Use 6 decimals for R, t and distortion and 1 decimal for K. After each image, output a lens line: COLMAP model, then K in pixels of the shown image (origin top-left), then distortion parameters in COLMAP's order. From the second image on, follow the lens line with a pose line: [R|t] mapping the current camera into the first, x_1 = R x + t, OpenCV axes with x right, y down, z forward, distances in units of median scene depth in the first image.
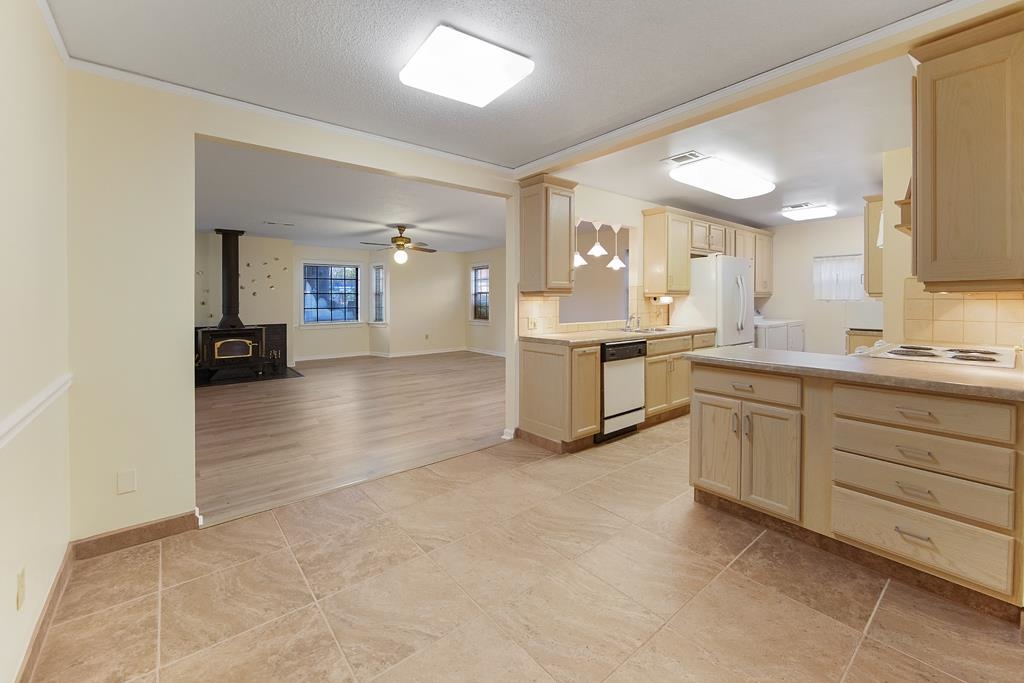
lens RADIAL K [[416.9, 0, 511.9], [0, 416.9, 306.2], [0, 0, 1]] dist [0.000619, 0.000066]
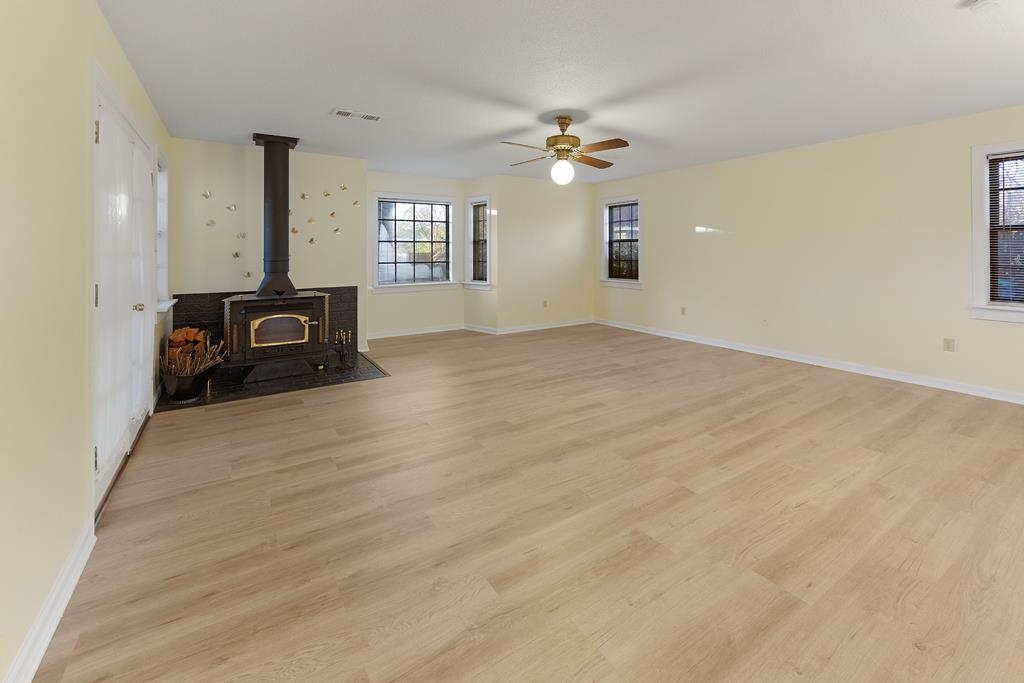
lens RADIAL K [[423.8, 0, 511.9], [0, 423.8, 256.6], [0, 0, 1]] dist [-0.000843, -0.000054]
pose [[0.994758, 0.001490, -0.102246, -0.179392], [-0.001836, 0.999993, -0.003293, -0.002568], [0.102240, 0.003463, 0.994754, 0.280692]]
